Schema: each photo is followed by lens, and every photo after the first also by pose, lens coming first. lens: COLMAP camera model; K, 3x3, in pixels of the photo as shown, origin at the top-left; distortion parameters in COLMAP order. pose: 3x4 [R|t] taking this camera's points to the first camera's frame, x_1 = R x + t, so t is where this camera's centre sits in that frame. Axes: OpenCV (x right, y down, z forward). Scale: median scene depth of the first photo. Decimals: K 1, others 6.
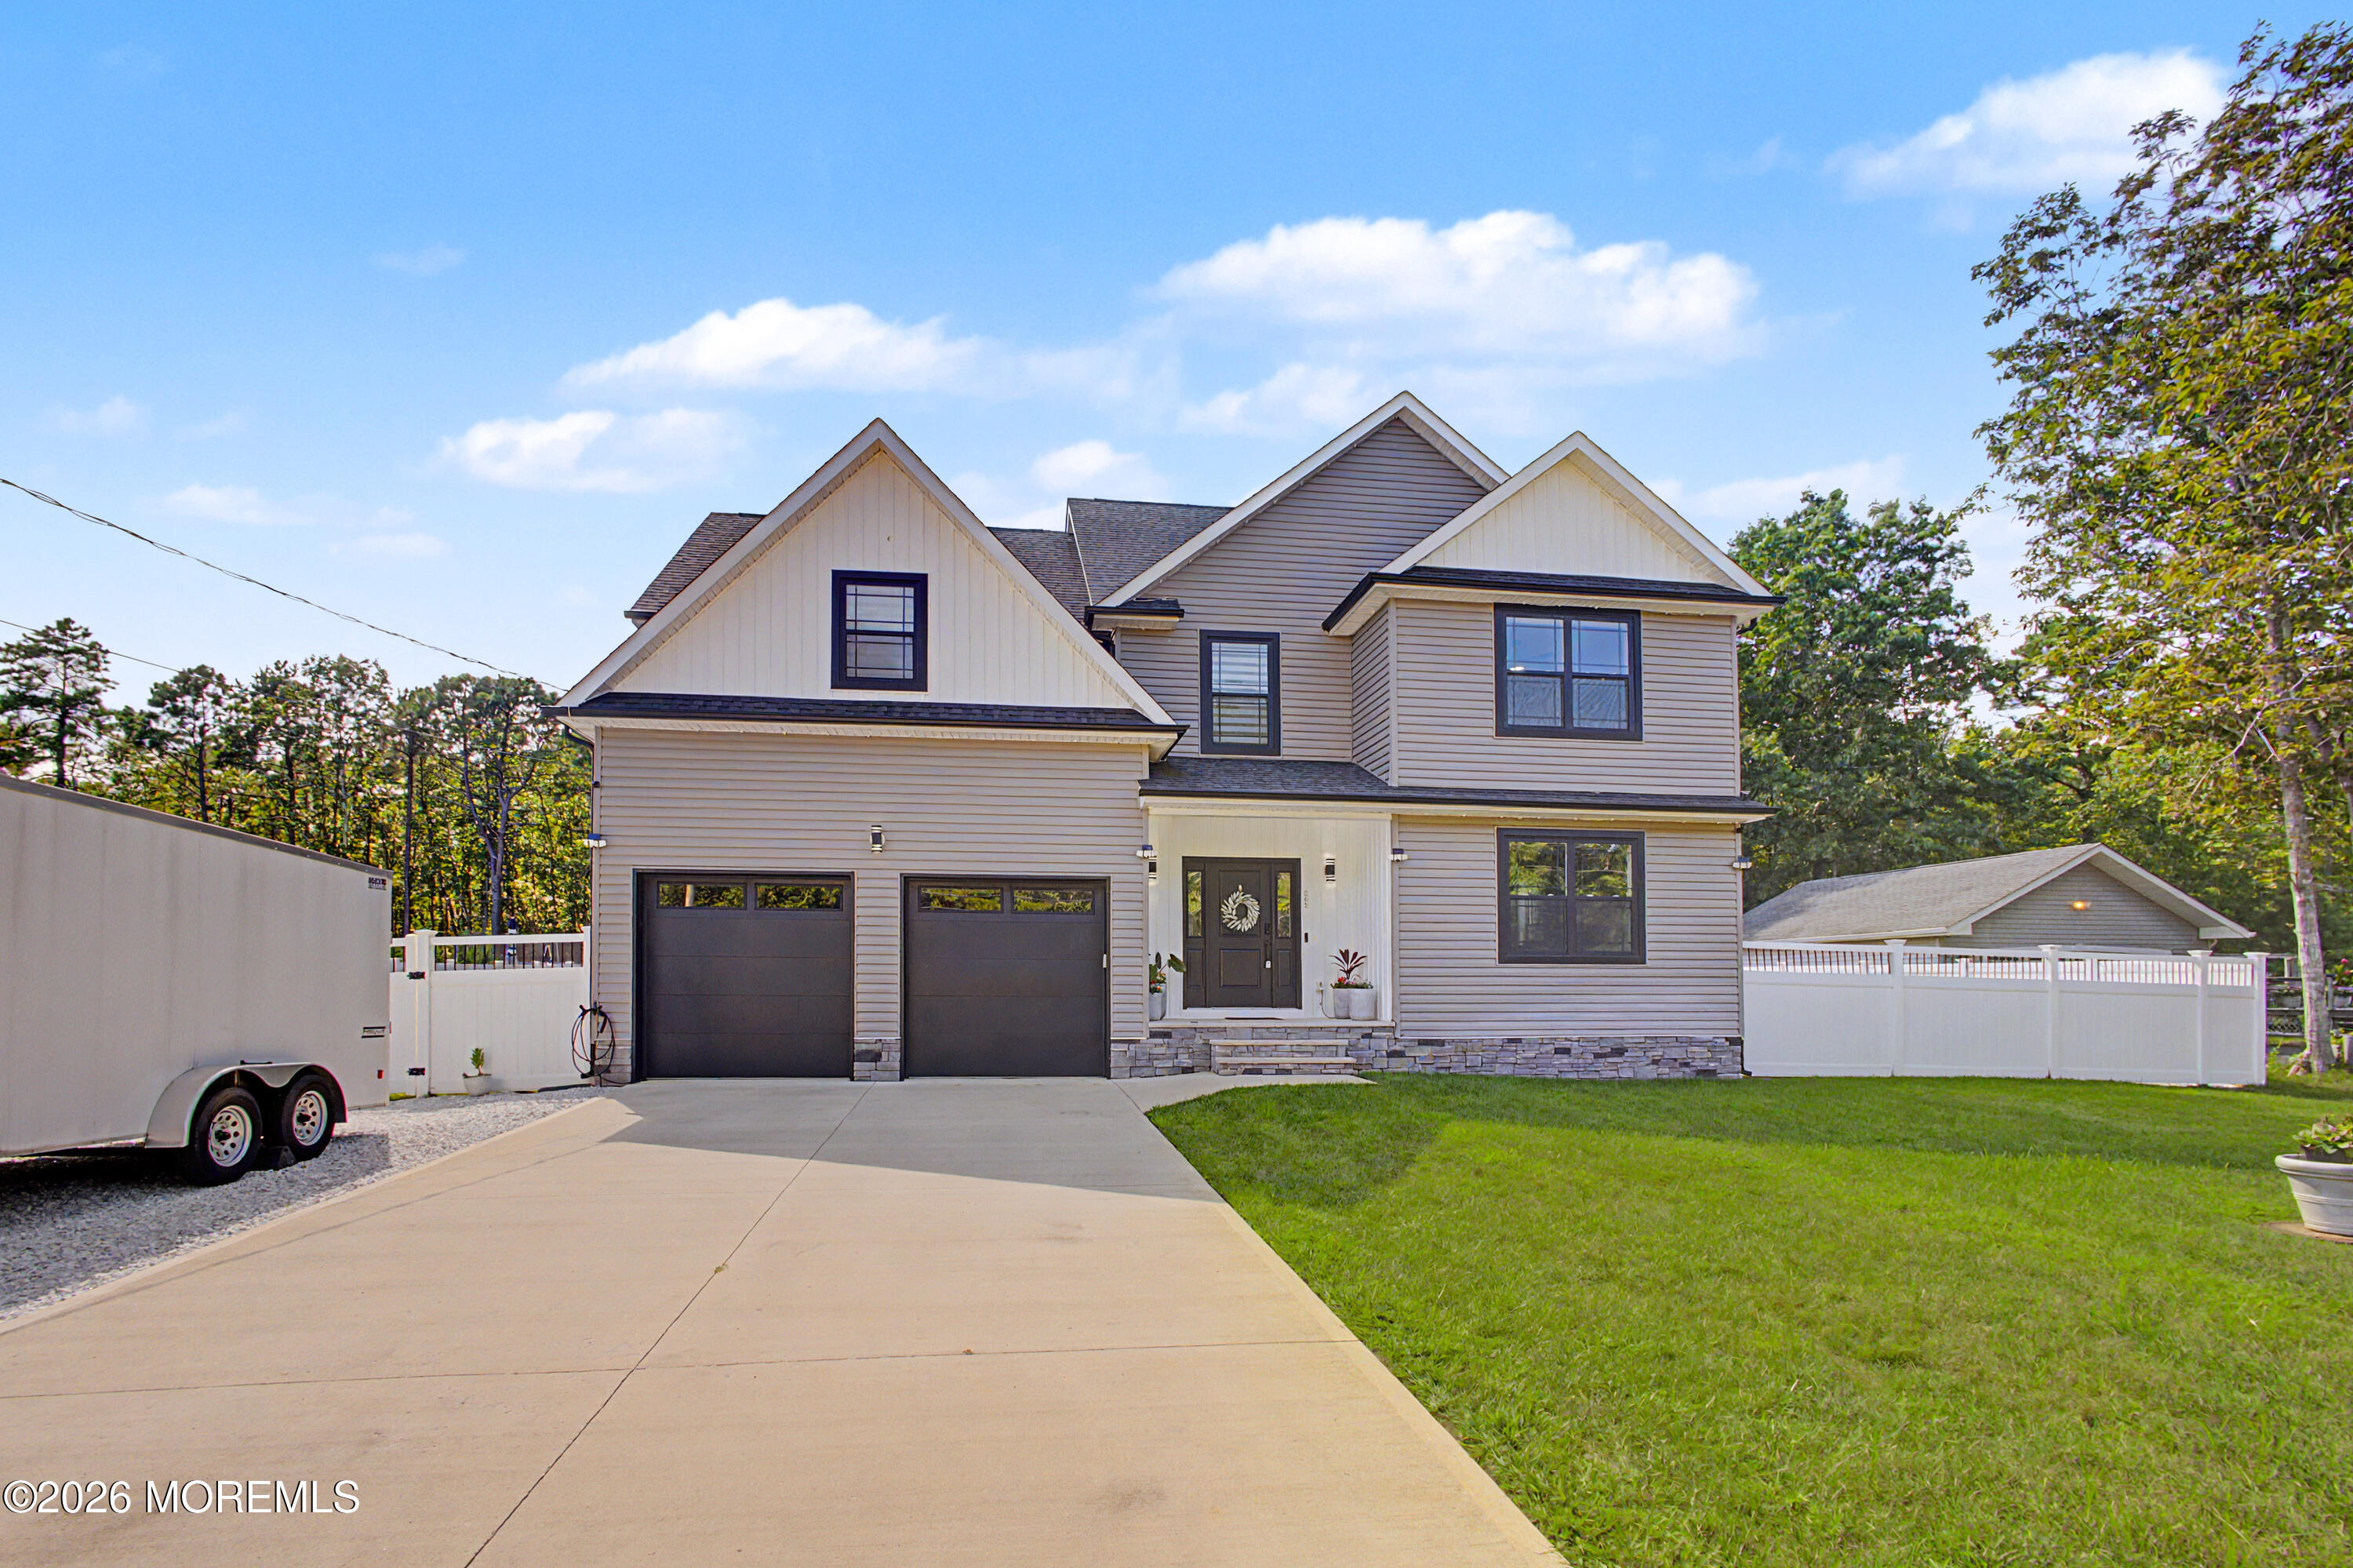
lens RADIAL K [[843.4, 0, 1169.6], [0, 843.4, 852.0], [0, 0, 1]] dist [-0.003967, 0.000169]
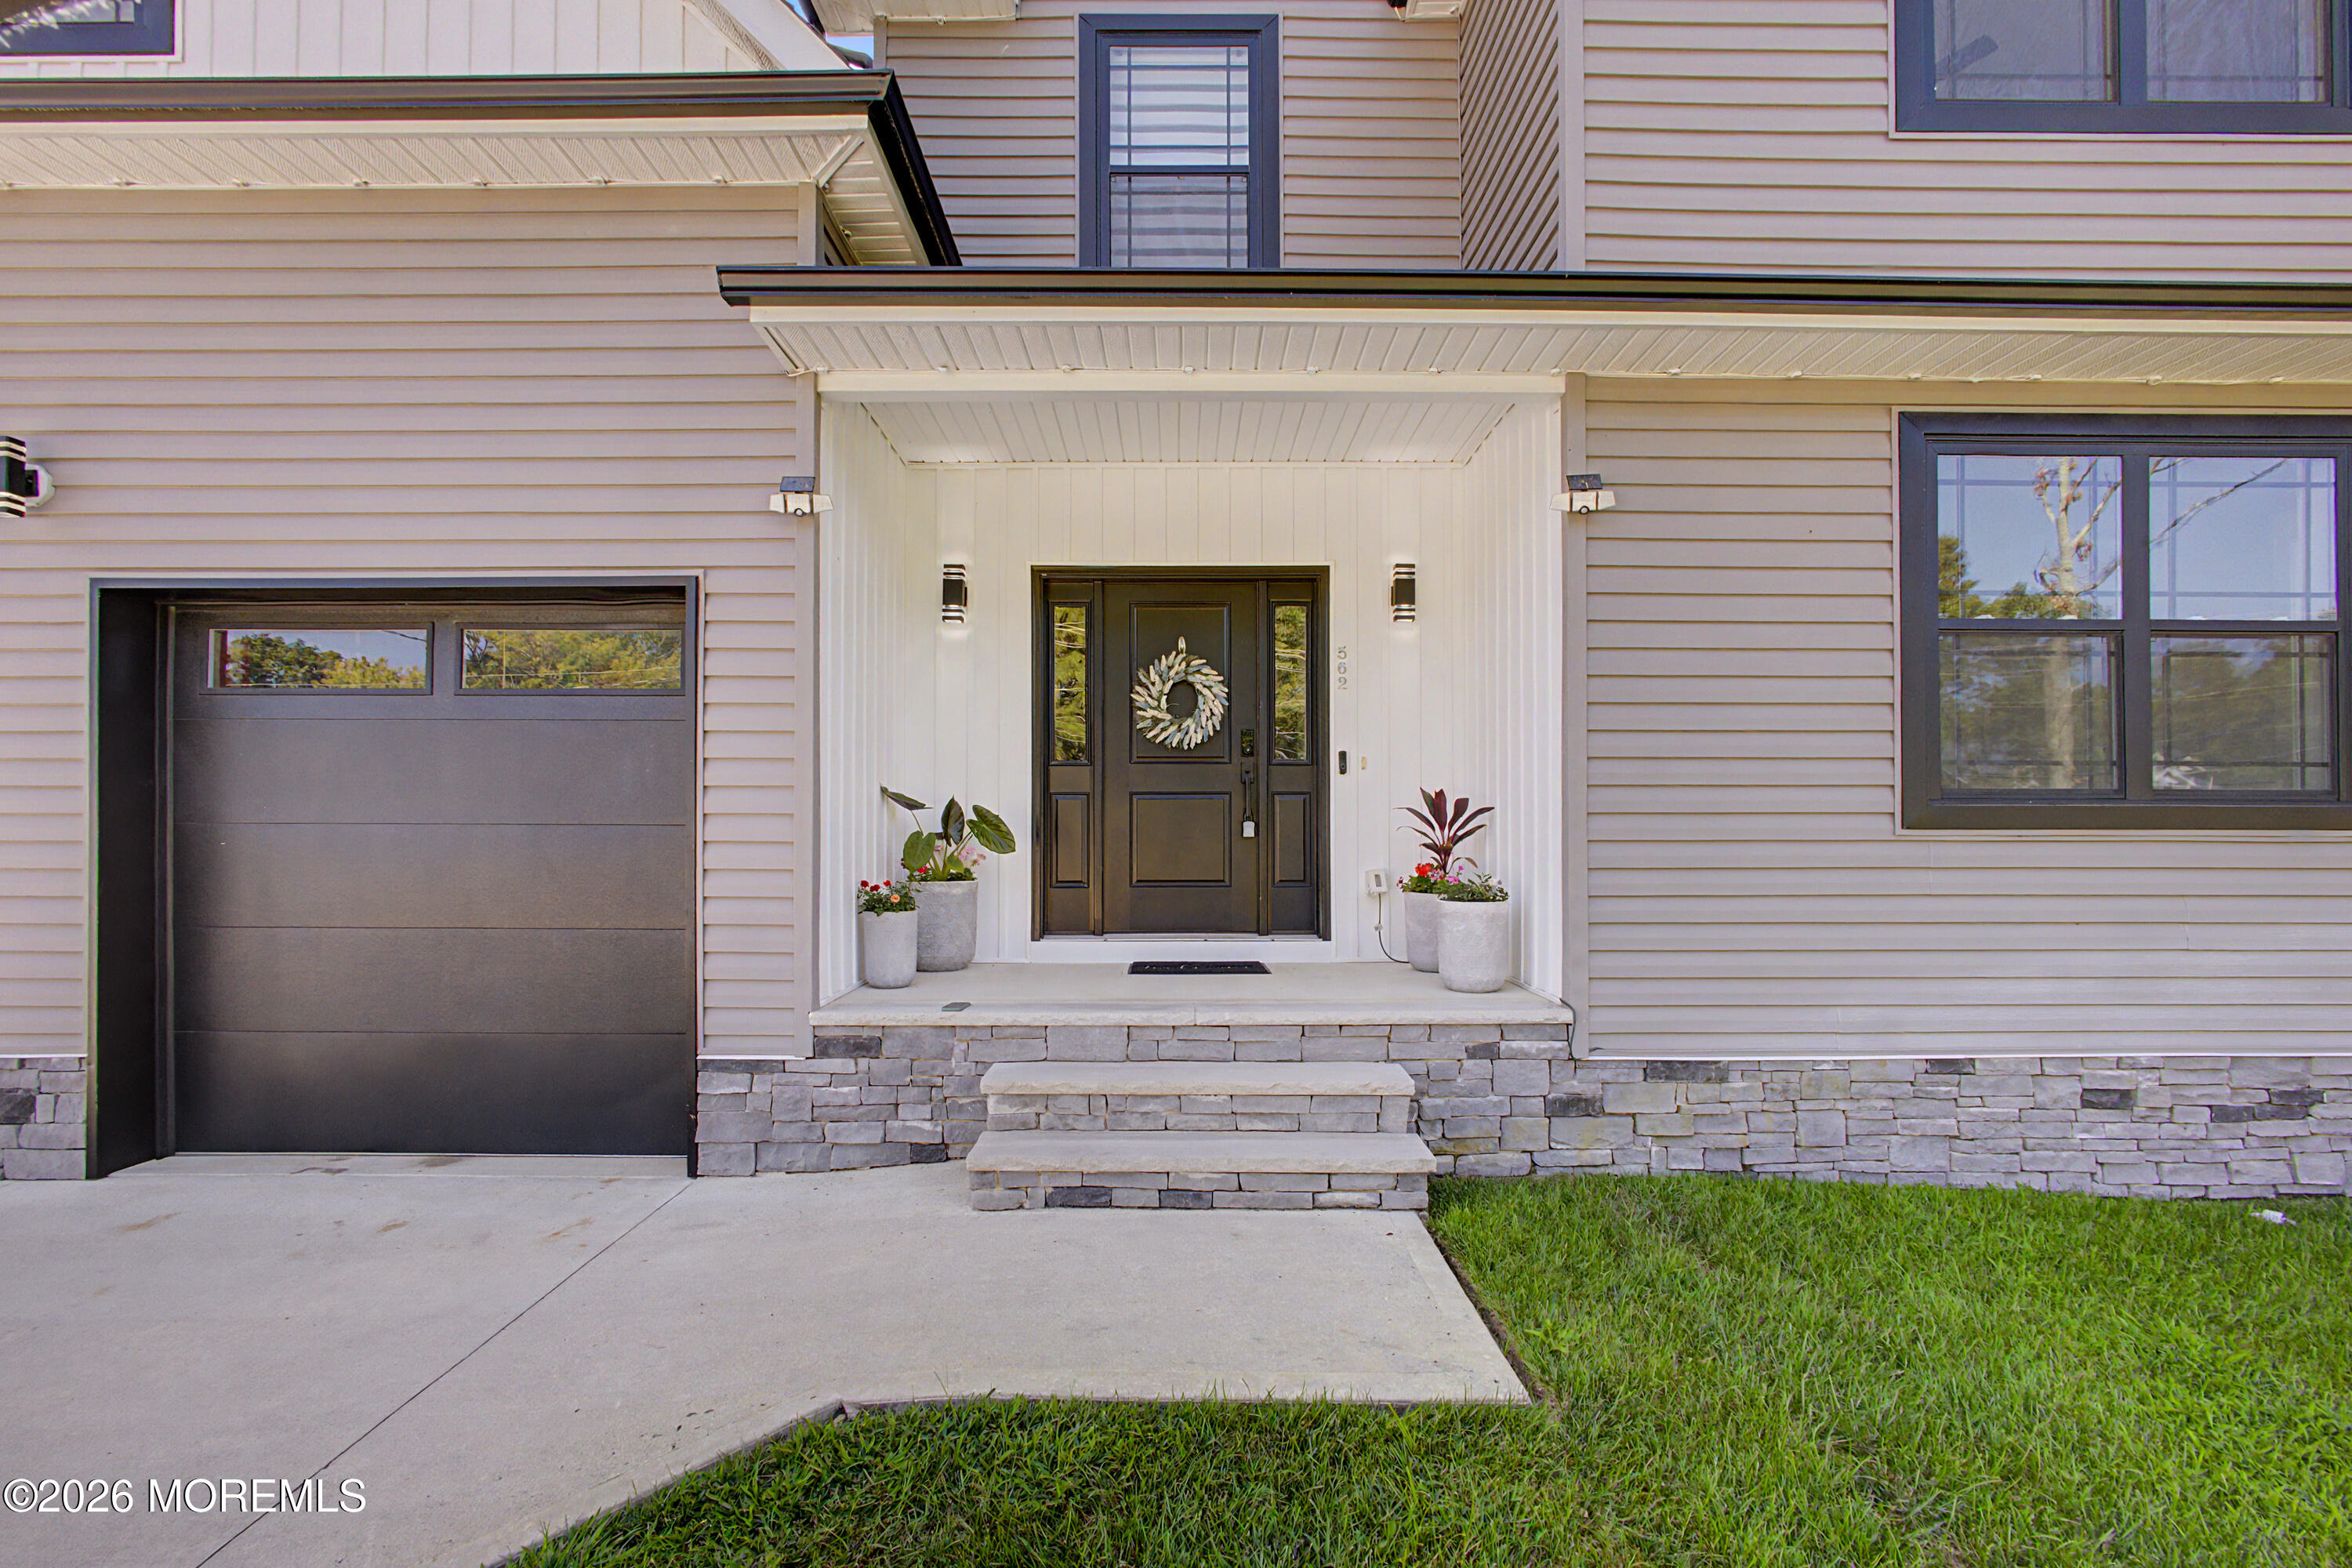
lens RADIAL K [[902.1, 0, 1213.7], [0, 902.1, 740.2], [0, 0, 1]] dist [0.000561, 0.000043]
pose [[0.993815, -0.011616, -0.110441, 0.157334], [0.017916, 0.998258, 0.056221, 0.069358], [0.109596, -0.057851, 0.992291, 0.599780]]
